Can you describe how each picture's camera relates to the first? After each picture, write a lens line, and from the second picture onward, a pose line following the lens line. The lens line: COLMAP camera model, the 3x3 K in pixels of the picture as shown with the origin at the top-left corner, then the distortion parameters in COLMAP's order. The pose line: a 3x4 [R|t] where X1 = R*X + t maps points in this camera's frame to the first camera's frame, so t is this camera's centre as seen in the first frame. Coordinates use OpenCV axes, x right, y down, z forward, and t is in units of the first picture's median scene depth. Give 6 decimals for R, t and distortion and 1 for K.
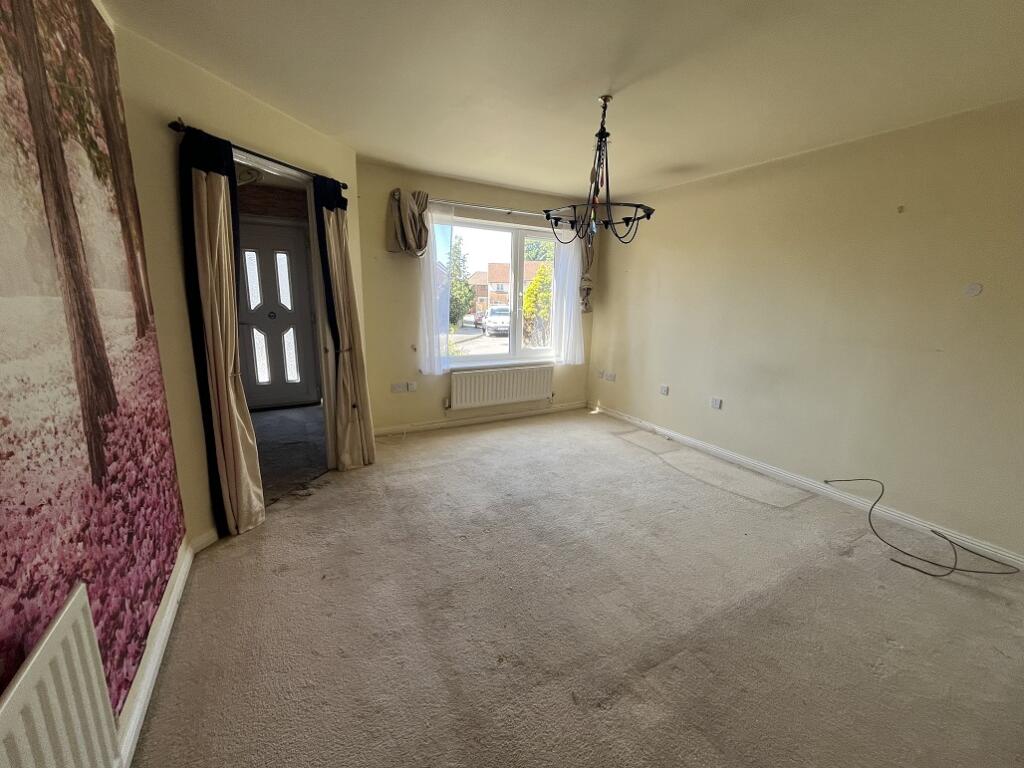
lens RADIAL K [[413.0, 0, 505.5], [0, 413.0, 383.3], [0, 0, 1]] dist [0.002123, -0.000830]
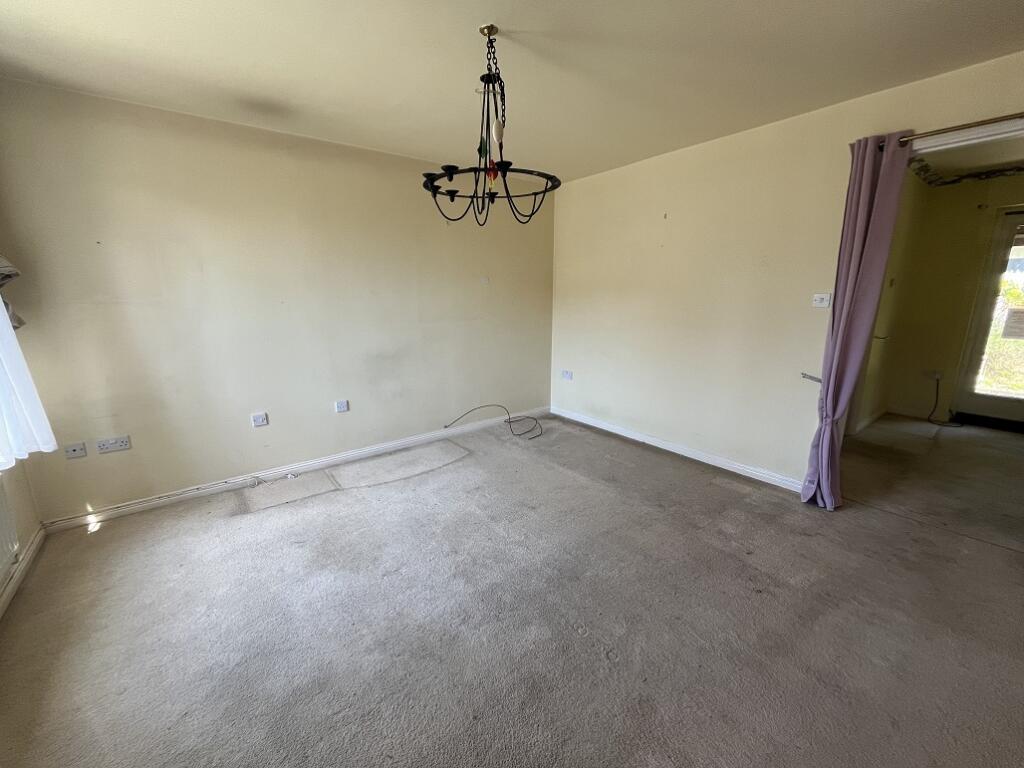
lens RADIAL K [[413.0, 0, 505.2], [0, 413.0, 378.3], [0, 0, 1]] dist [0.002123, -0.000830]
pose [[-0.150485, -0.221130, 0.963564, -0.435457], [0.207991, 0.945767, 0.249528, -0.175679], [-0.966485, 0.237963, -0.096331, 0.797324]]
